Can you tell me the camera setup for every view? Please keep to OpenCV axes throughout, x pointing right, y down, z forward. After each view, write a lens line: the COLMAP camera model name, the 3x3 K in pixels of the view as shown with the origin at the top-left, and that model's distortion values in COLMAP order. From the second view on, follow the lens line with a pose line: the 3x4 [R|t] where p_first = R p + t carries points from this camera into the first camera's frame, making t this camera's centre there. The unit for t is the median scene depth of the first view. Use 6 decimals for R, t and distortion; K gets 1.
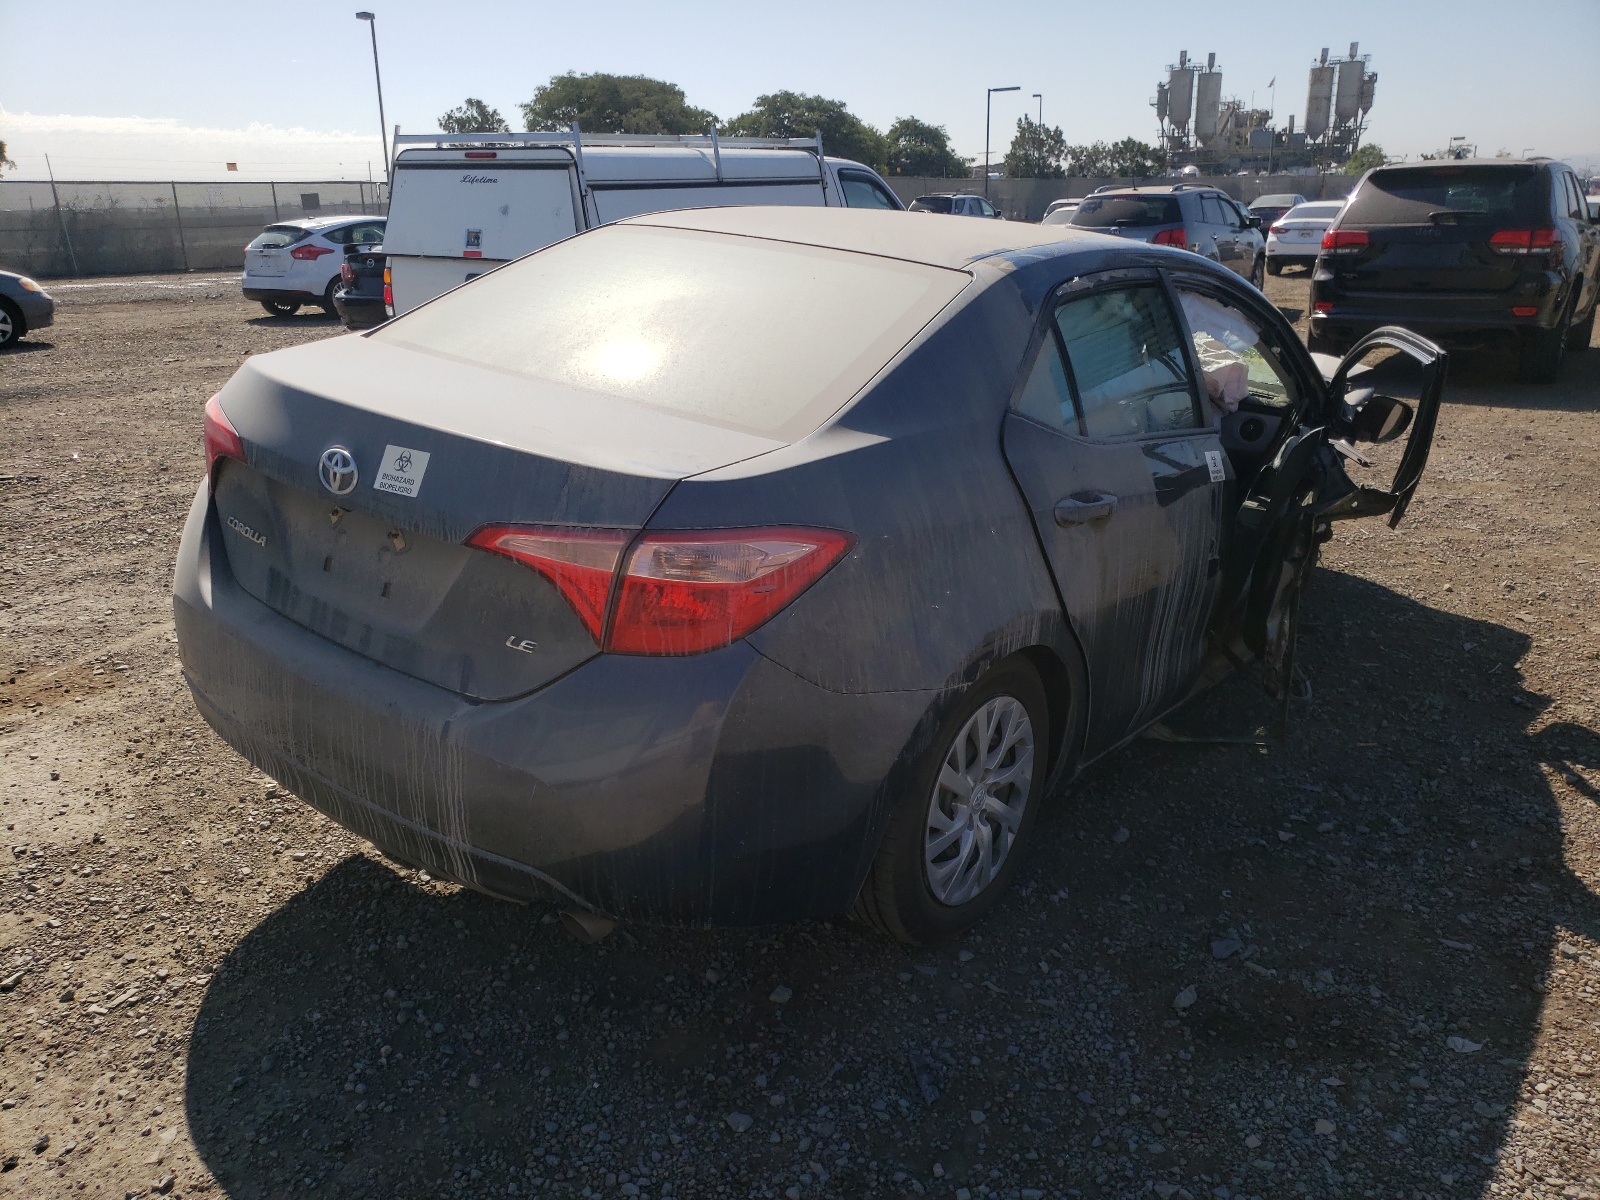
lens RADIAL K [[1207.5, 0, 801.3], [0, 1207.5, 598.7], [0, 0, 1]] dist [0.022588, 0.009125]
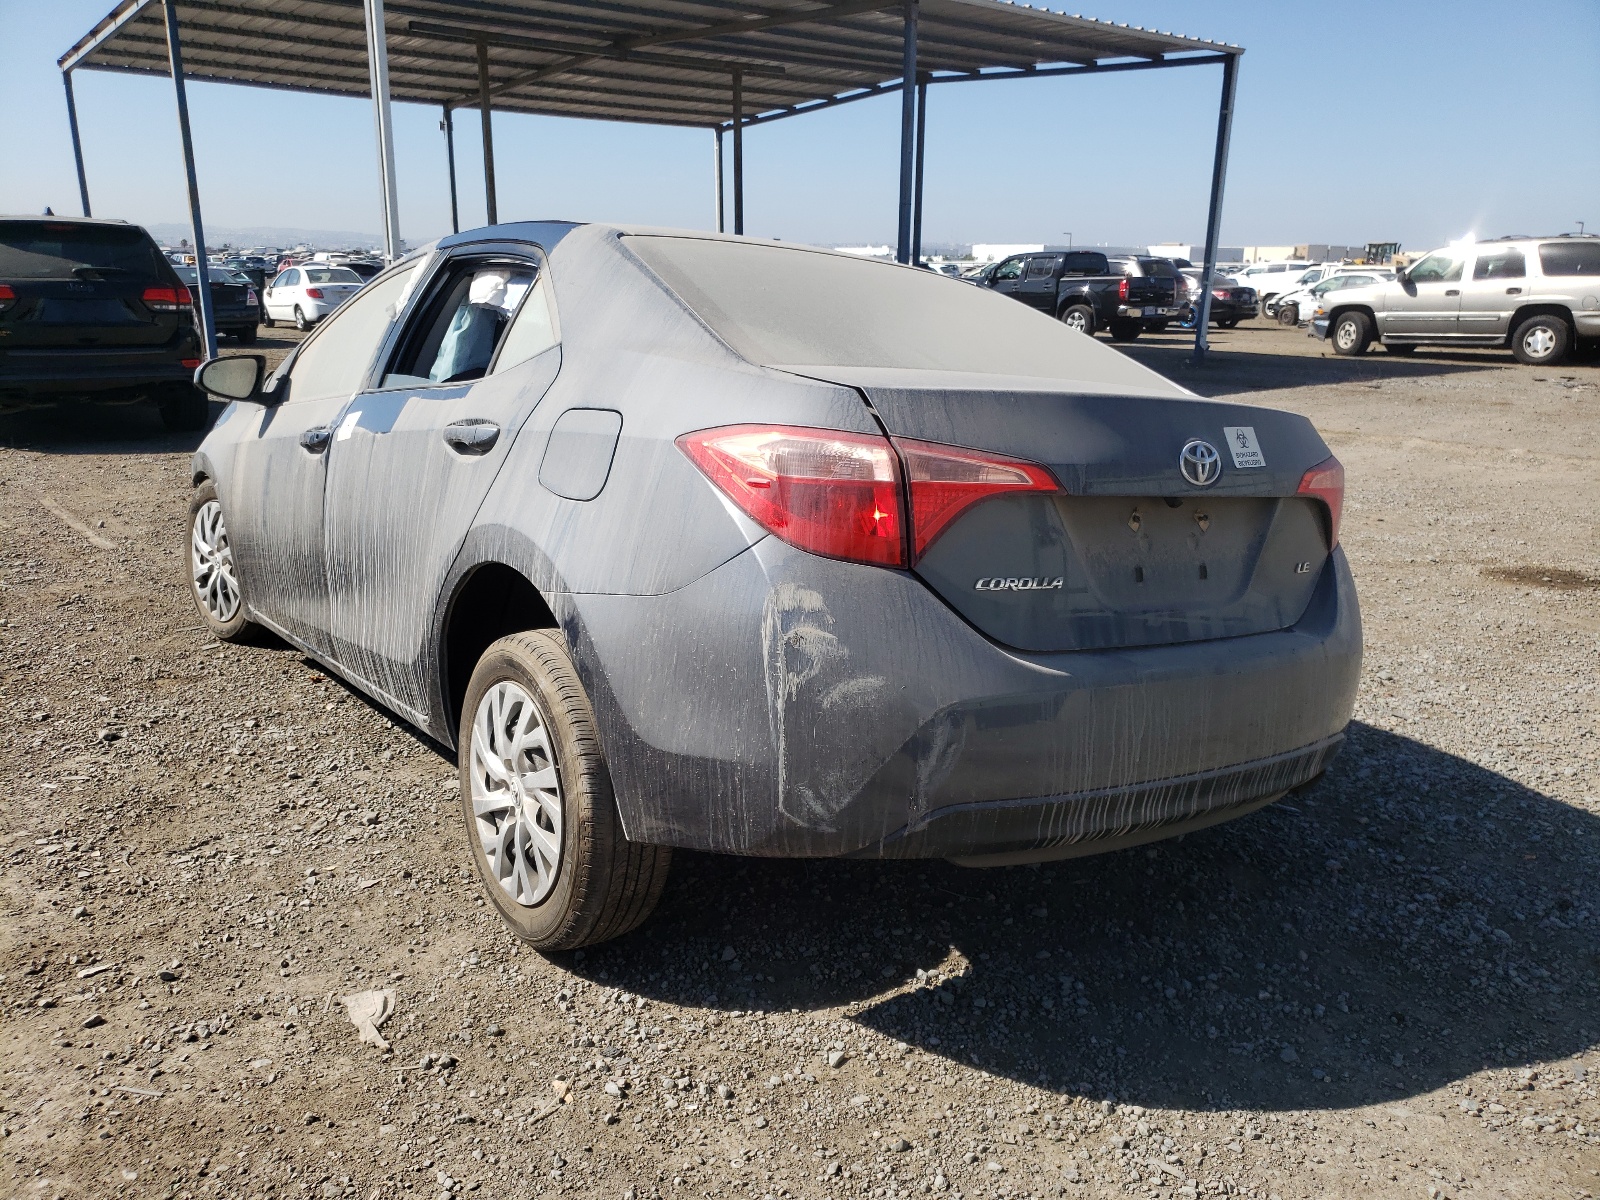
lens RADIAL K [[1207.5, 0, 798.4], [0, 1207.5, 602.2], [0, 0, 1]] dist [0.022588, 0.009125]
pose [[0.295679, -0.228244, 0.927620, -1.443793], [0.275555, 0.950141, 0.145952, -0.234545], [-0.914682, 0.212456, 0.343830, 0.982617]]
